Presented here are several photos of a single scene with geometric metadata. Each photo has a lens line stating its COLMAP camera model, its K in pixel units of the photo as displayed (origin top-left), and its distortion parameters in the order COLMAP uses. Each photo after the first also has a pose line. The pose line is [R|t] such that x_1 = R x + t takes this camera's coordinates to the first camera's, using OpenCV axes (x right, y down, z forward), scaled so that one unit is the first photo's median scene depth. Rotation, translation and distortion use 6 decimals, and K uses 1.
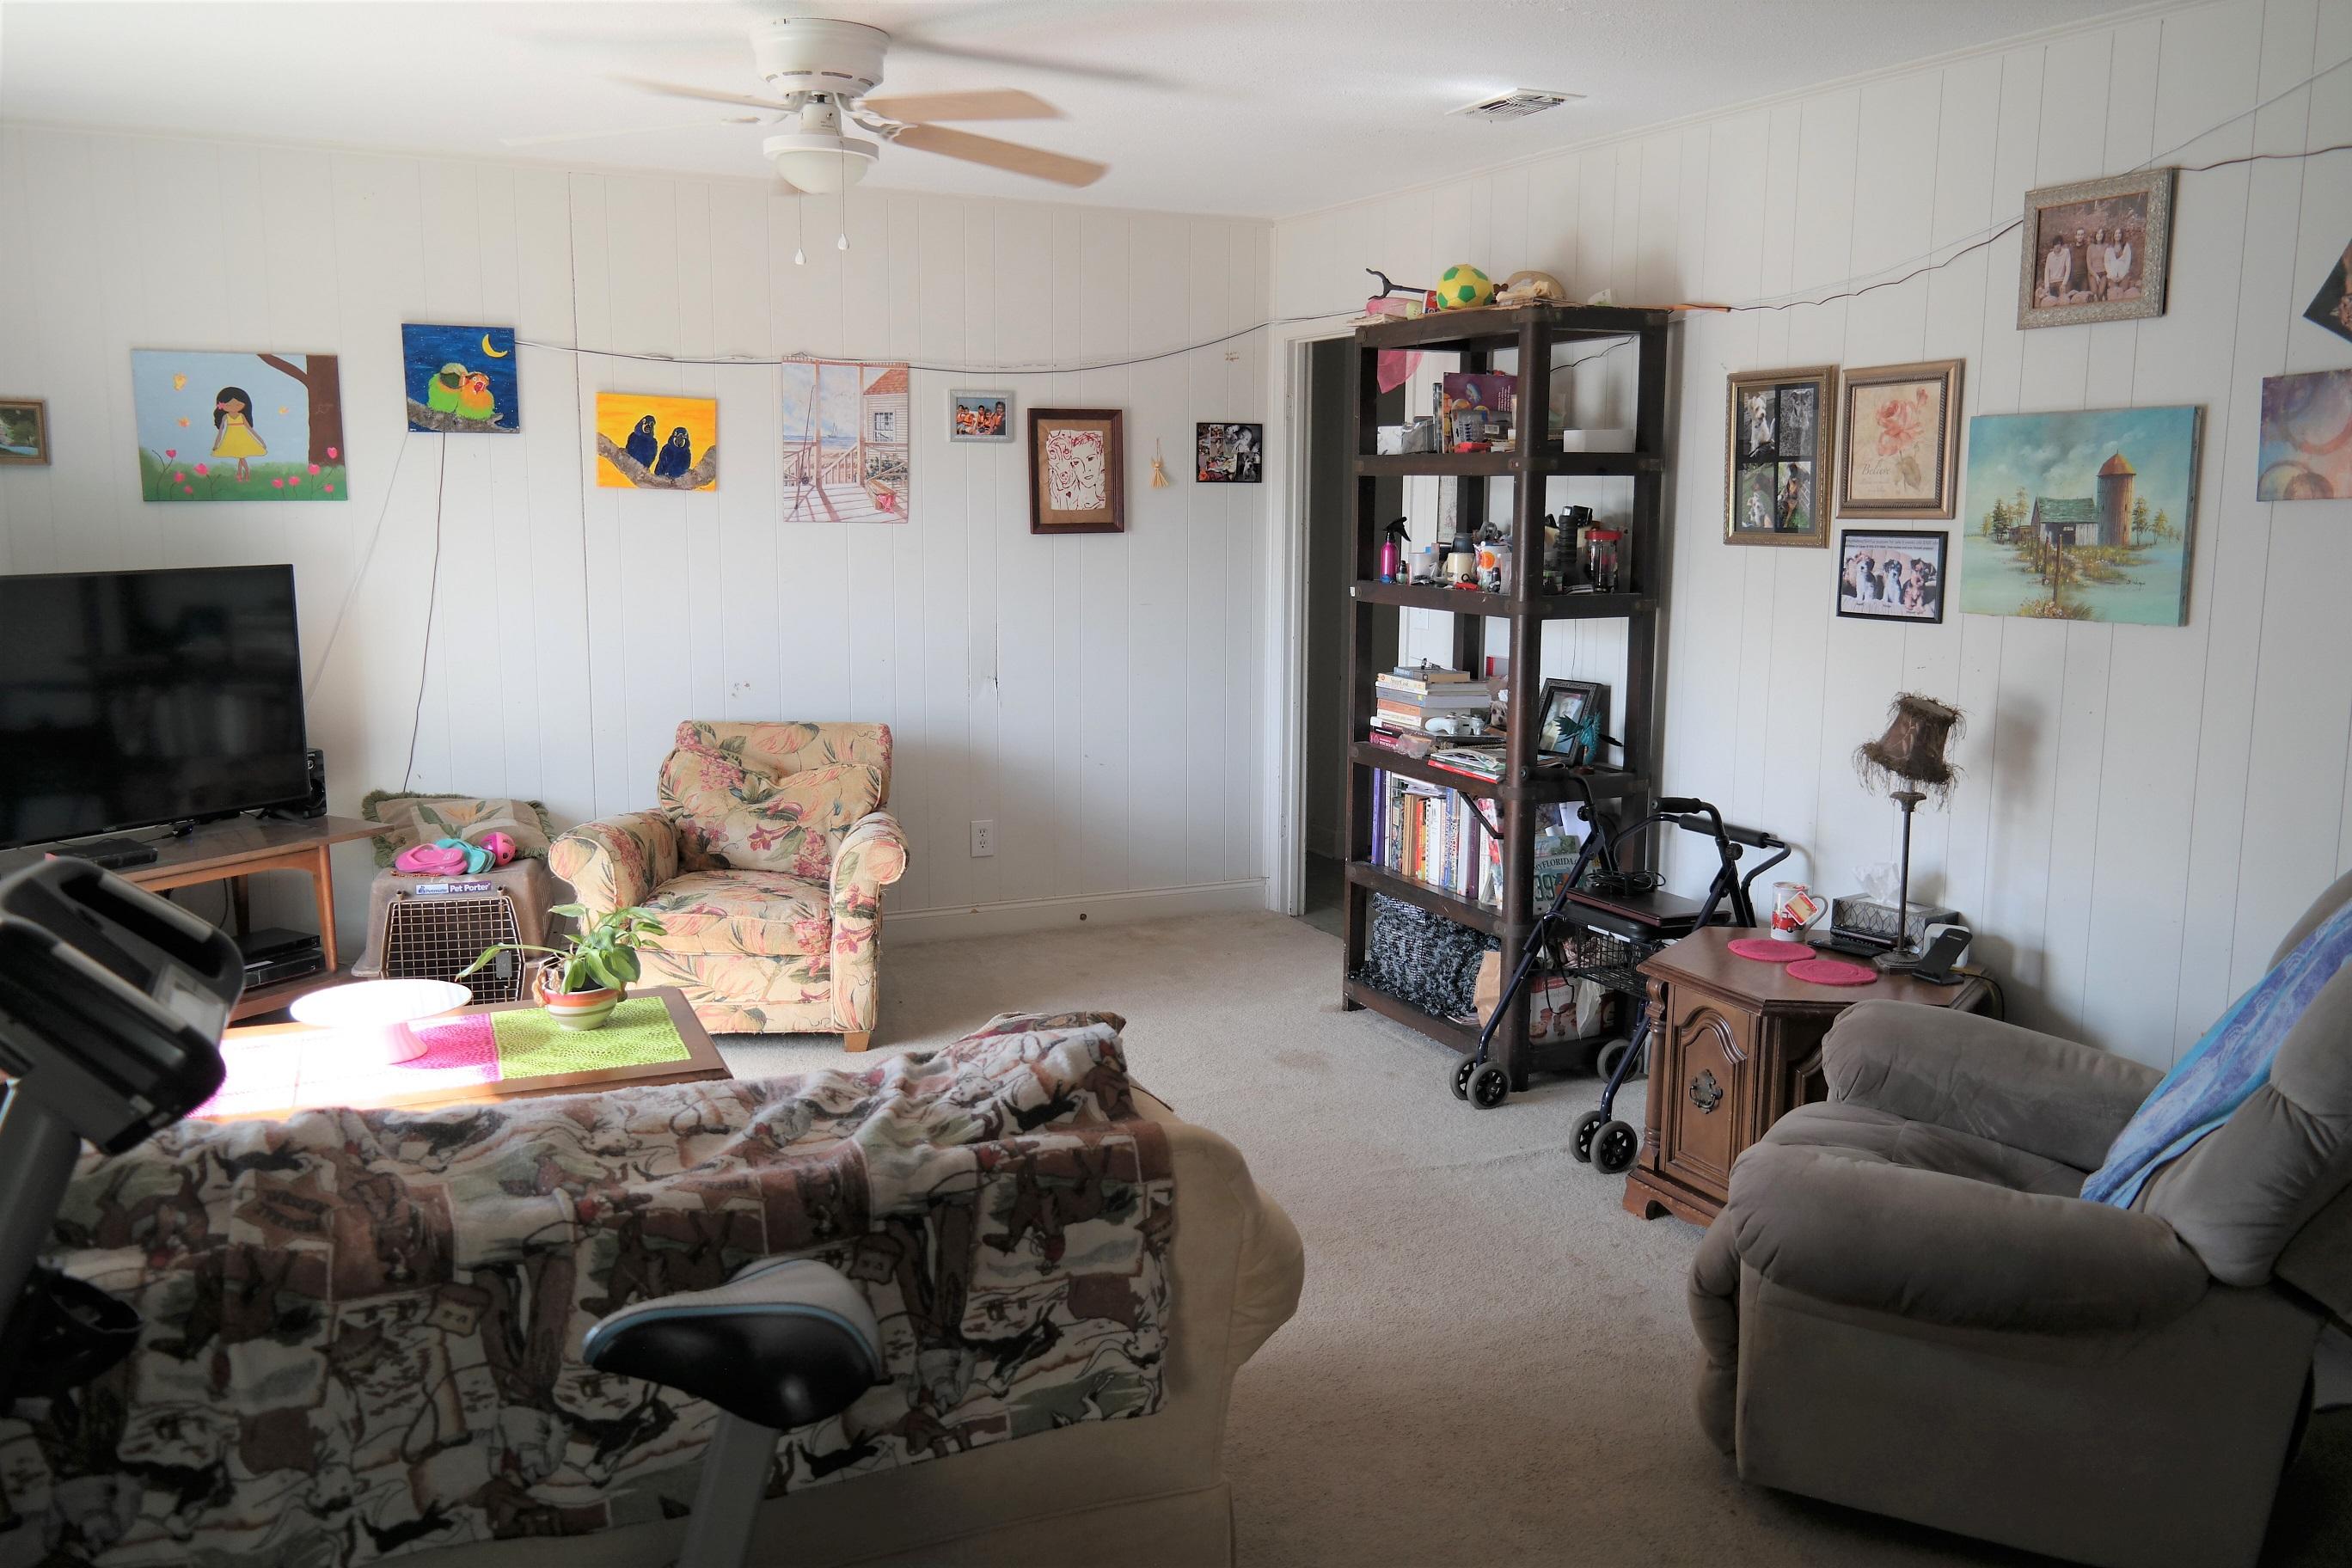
lens RADIAL K [[1883.8, 0, 1178.0], [0, 1883.8, 782.2], [0, 0, 1]] dist [0.021329, -0.016330]
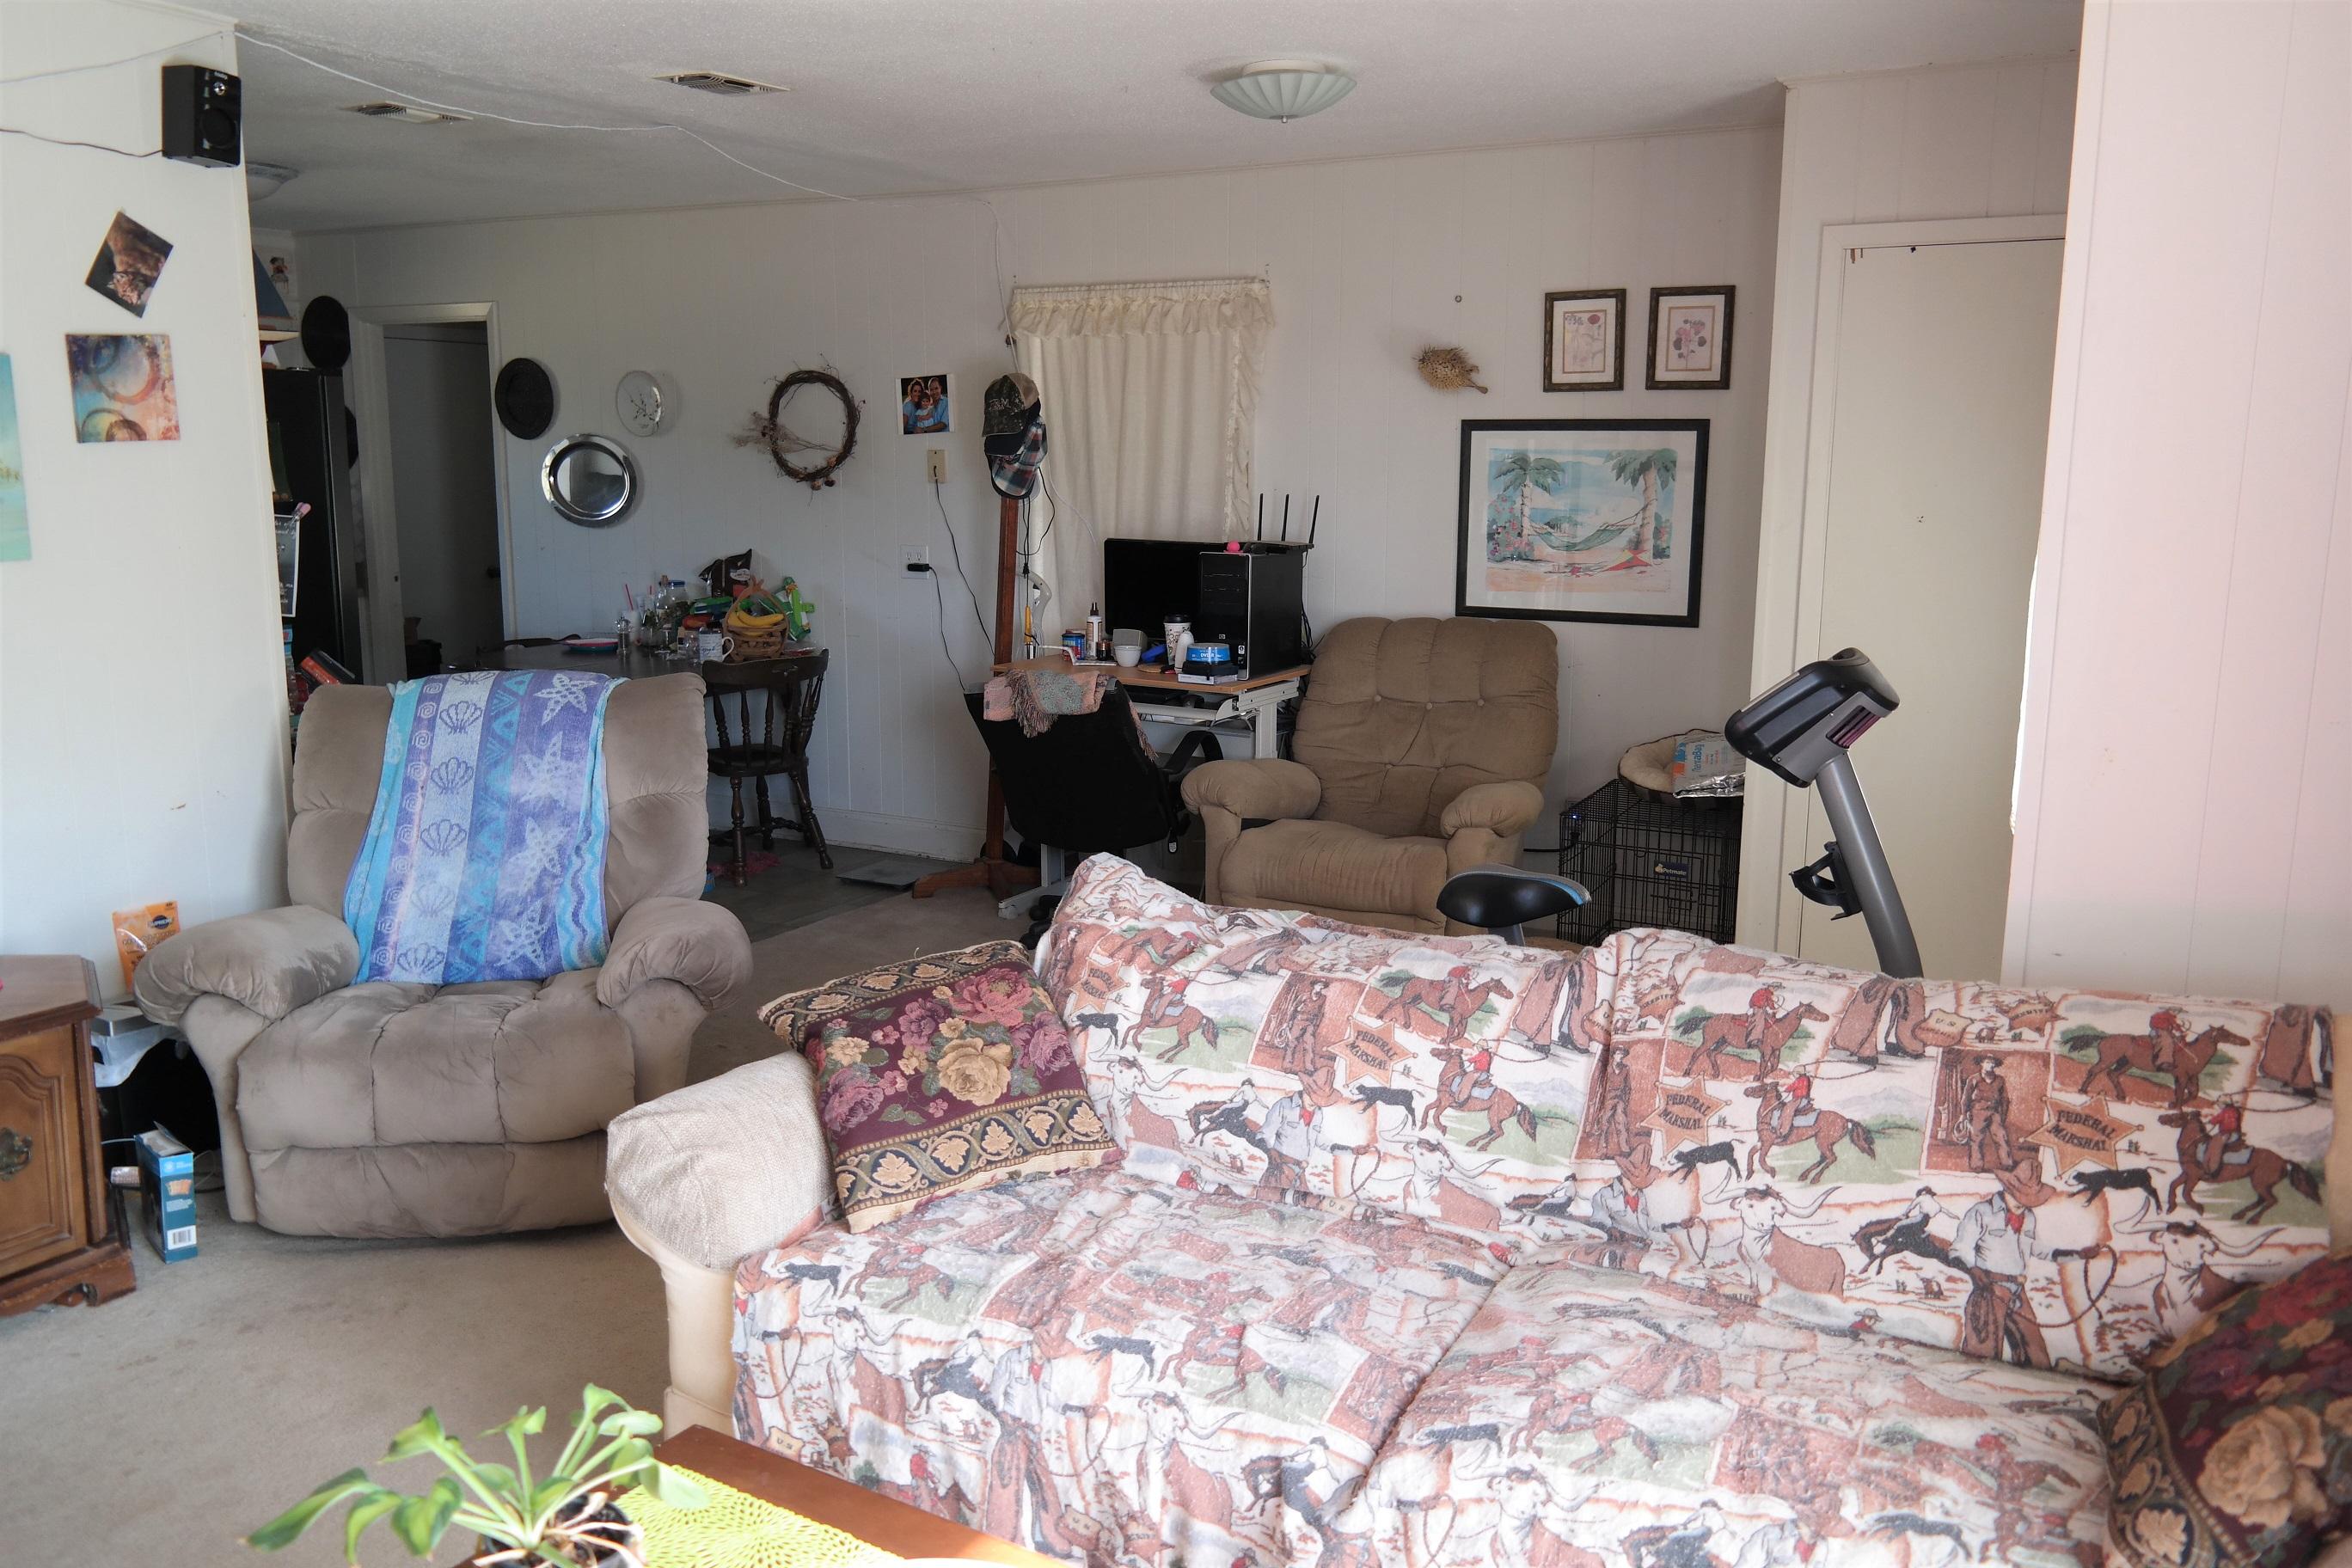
lens RADIAL K [[1883.8, 0, 1182.6], [0, 1883.8, 778.8], [0, 0, 1]] dist [0.021329, -0.016330]
pose [[-0.586245, -0.152386, 0.795673, -0.670339], [0.111131, 0.957739, 0.265305, -0.160462], [-0.802476, 0.243958, -0.544534, 0.995207]]
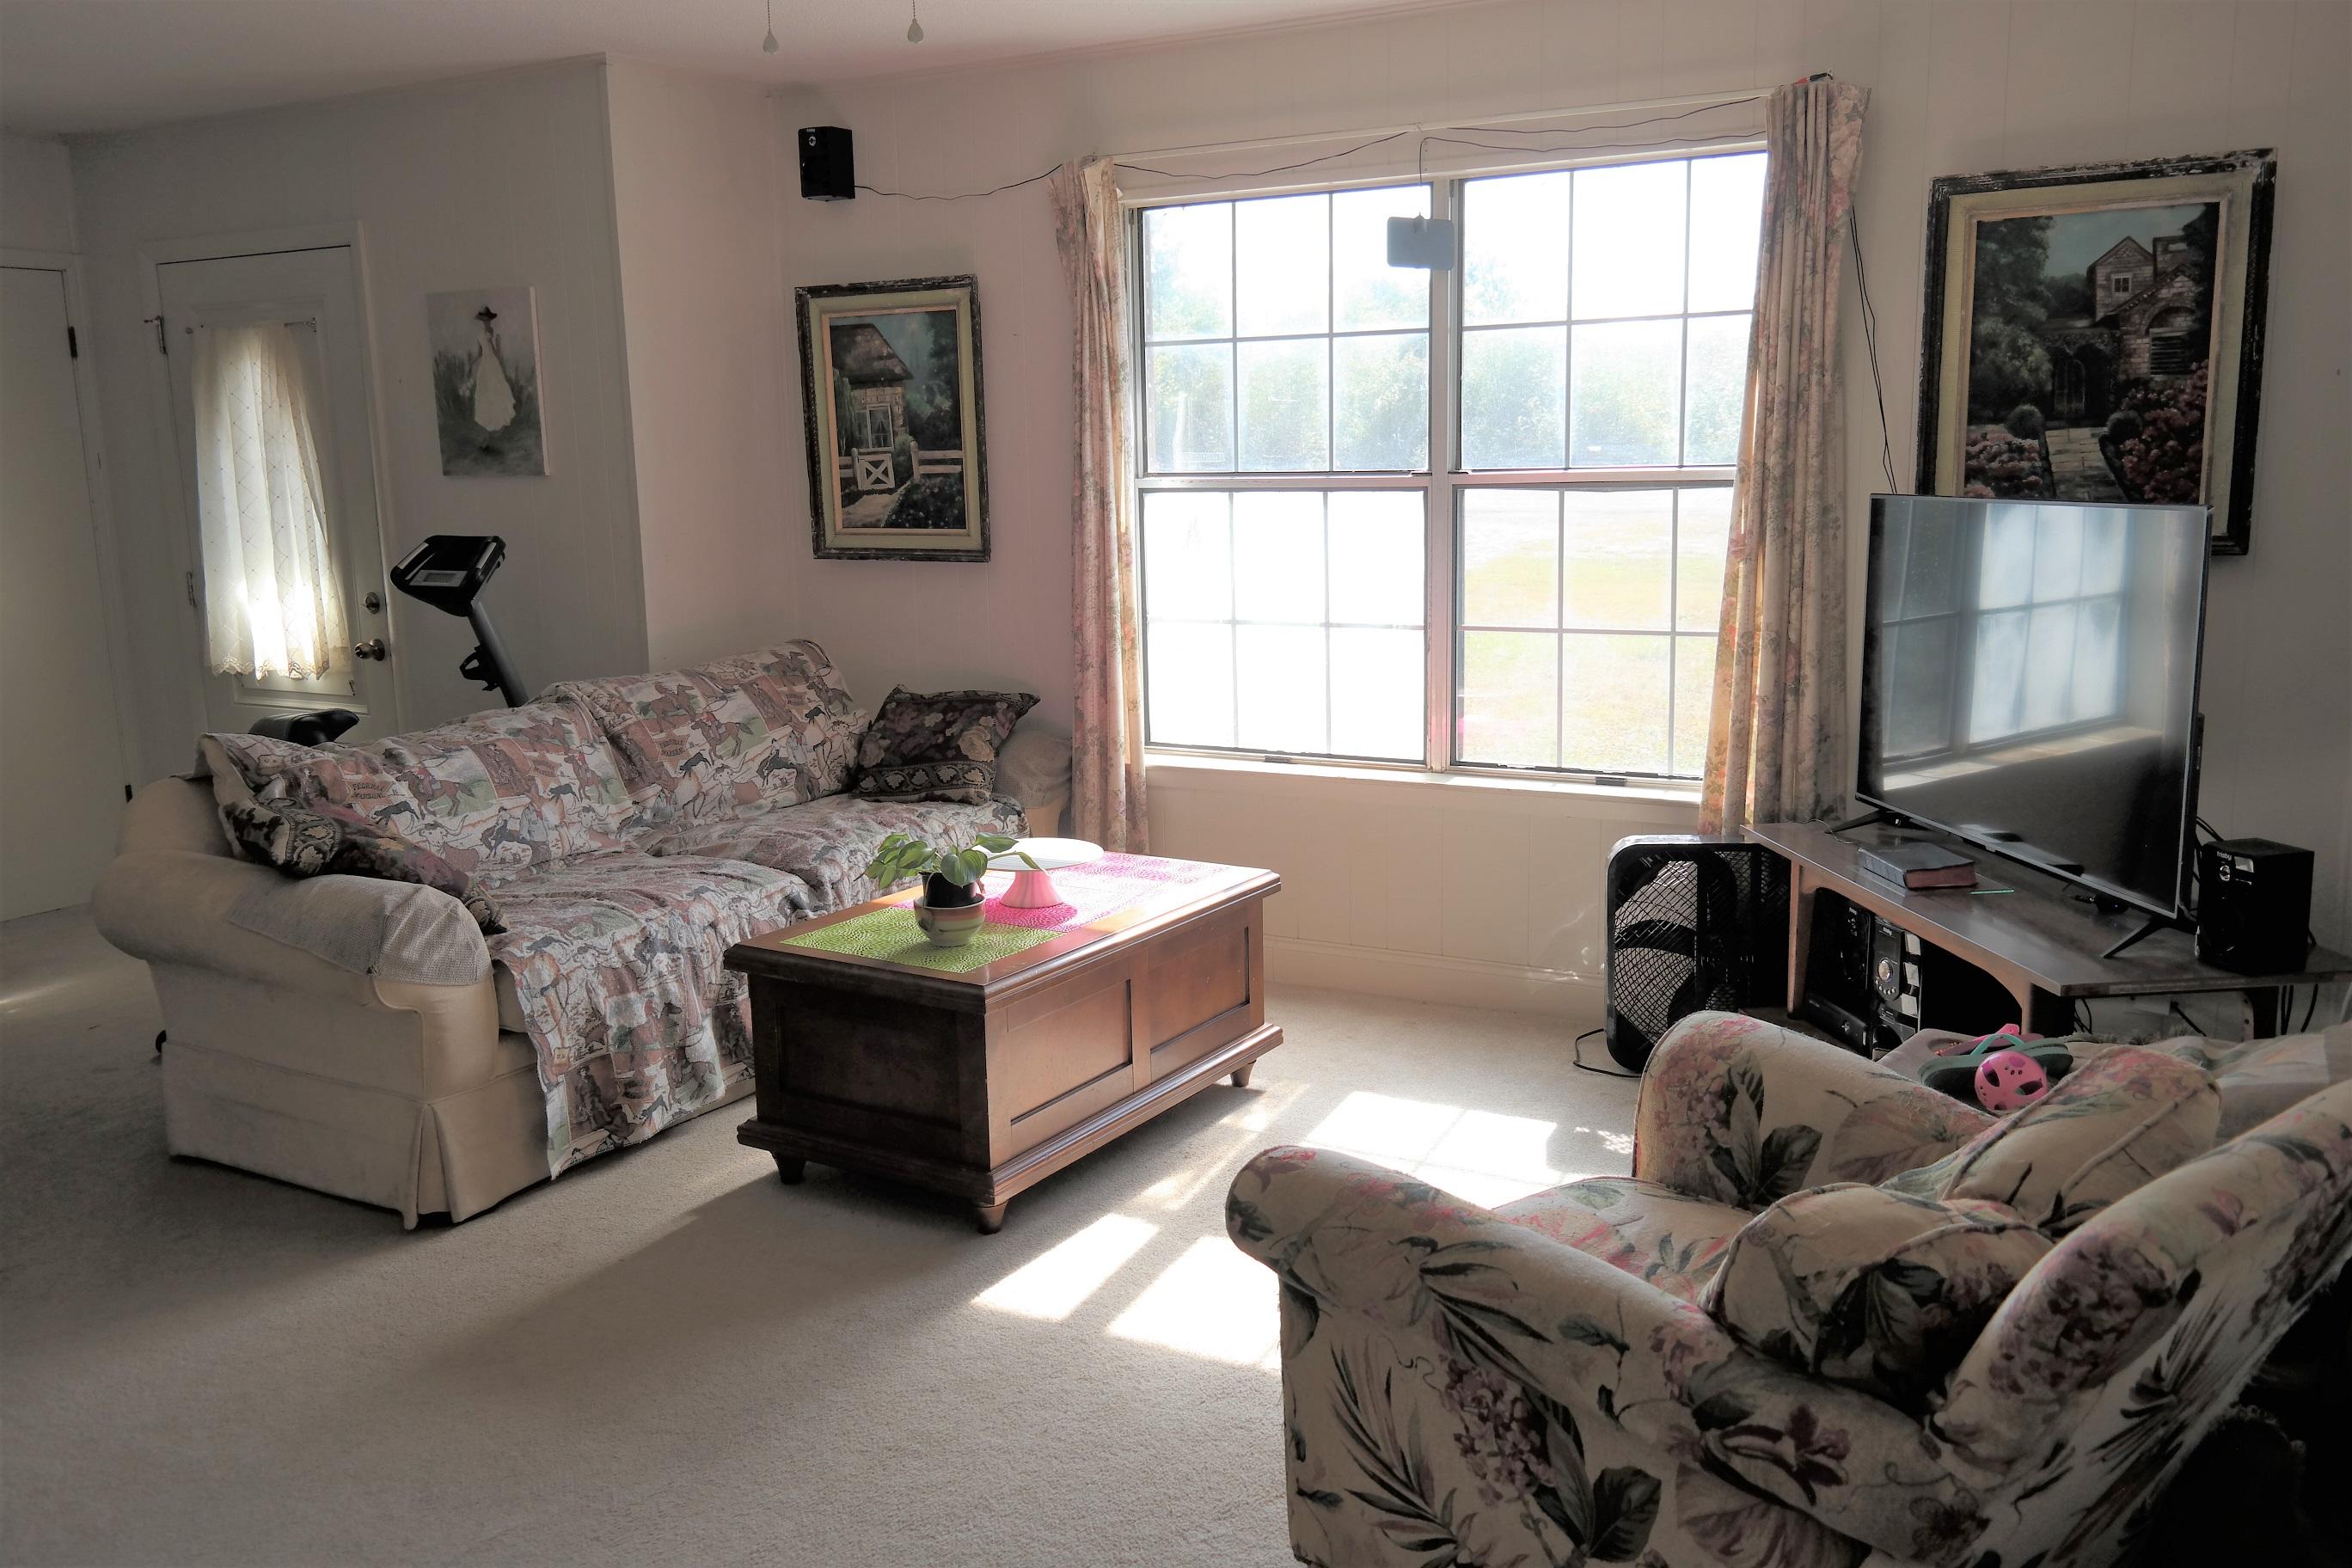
lens RADIAL K [[1883.8, 0, 1176.4], [0, 1883.8, 767.6], [0, 0, 1]] dist [0.021329, -0.016330]
pose [[-0.816555, 0.105692, -0.567510, 0.132438], [-0.075133, 0.955276, 0.286013, -0.233716], [0.572358, 0.276184, -0.772094, 1.680307]]
